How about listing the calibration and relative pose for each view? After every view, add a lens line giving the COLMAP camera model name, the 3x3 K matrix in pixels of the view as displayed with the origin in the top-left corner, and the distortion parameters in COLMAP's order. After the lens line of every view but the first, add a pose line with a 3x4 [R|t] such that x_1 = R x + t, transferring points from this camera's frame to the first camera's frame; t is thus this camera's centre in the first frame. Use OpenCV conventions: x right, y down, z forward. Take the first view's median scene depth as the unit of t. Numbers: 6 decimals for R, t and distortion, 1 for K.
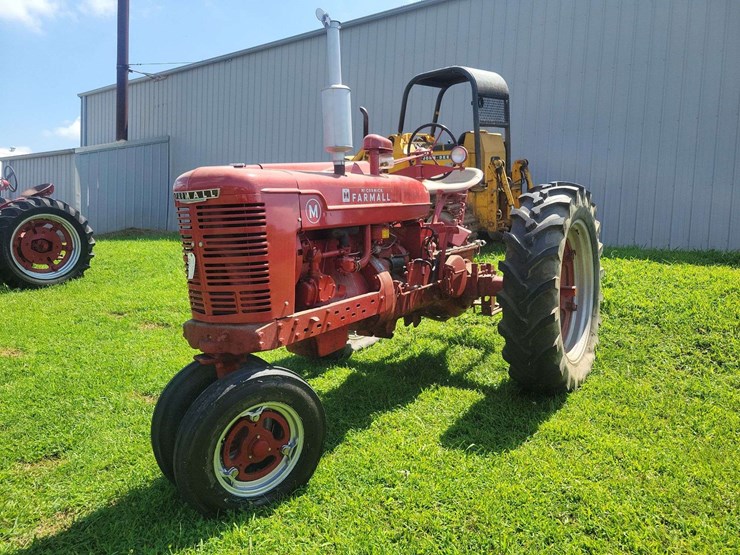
lens RADIAL K [[547.5, 0, 370.0], [0, 547.5, 277.5], [0, 0, 1]] dist [0.060204, -0.045182]
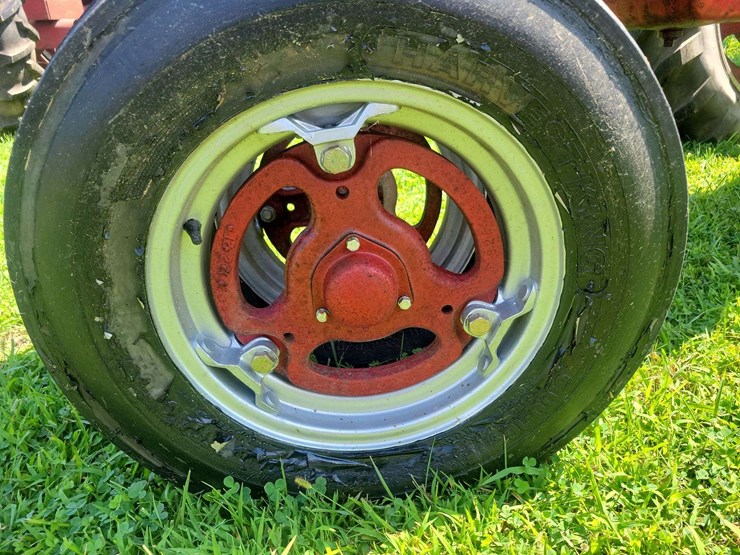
lens RADIAL K [[659.6, 0, 370.0], [0, 659.6, 277.5], [0, 0, 1]] dist [0.088727, -0.095915]
pose [[0.857343, 0.214324, -0.468004, -0.062911], [-0.061748, 0.945452, 0.319856, 0.206861], [0.511028, -0.245328, 0.823811, 0.747762]]
